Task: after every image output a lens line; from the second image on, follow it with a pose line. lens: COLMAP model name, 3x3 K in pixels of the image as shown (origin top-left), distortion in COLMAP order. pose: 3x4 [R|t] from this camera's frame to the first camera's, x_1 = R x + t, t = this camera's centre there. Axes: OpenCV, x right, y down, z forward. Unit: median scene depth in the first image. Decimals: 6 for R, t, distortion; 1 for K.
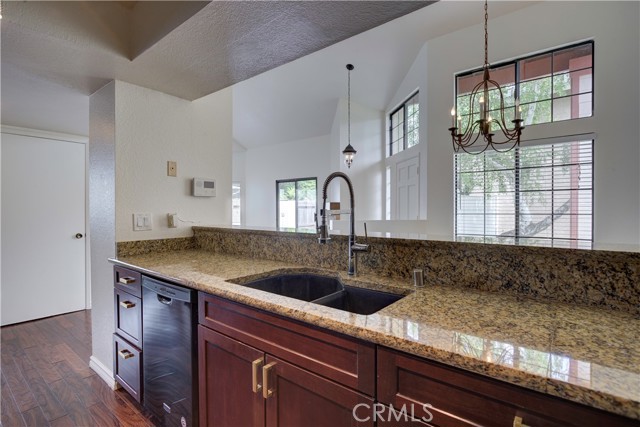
lens RADIAL K [[315.1, 0, 321.3], [0, 315.1, 212.2], [0, 0, 1]] dist [-0.014227, 0.004354]
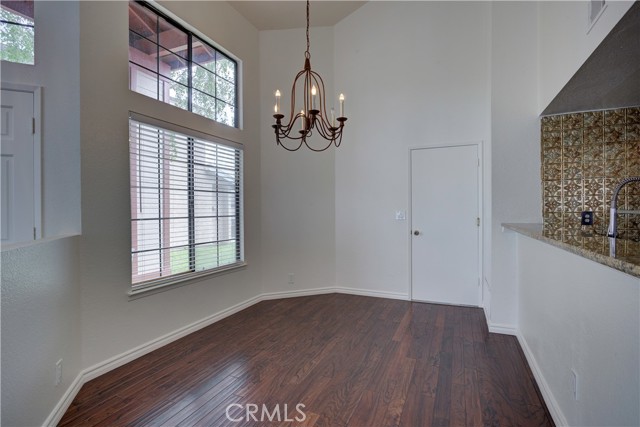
lens RADIAL K [[315.1, 0, 321.4], [0, 315.1, 212.0], [0, 0, 1]] dist [-0.014227, 0.004354]
pose [[-0.262407, -0.001075, 0.964957, -0.292213], [0.014389, 0.999884, 0.005027, -0.008530], [-0.964850, 0.015203, -0.262361, 0.955257]]
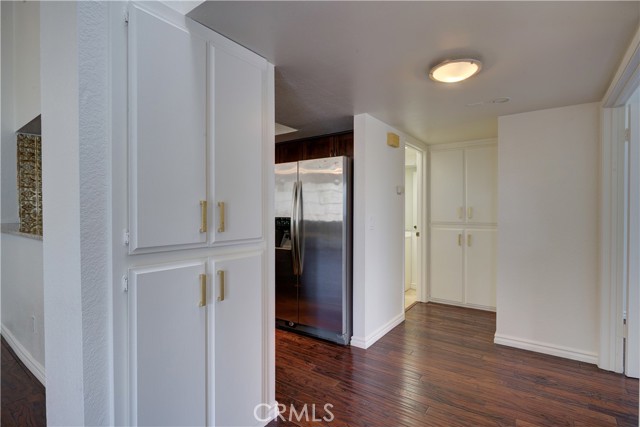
lens RADIAL K [[315.1, 0, 316.6], [0, 315.1, 214.3], [0, 0, 1]] dist [-0.014227, 0.004354]
pose [[-0.999522, 0.003343, -0.030750, -0.549708], [0.002601, 0.999705, 0.024151, -0.013927], [0.030822, 0.024060, -0.999235, 1.183327]]
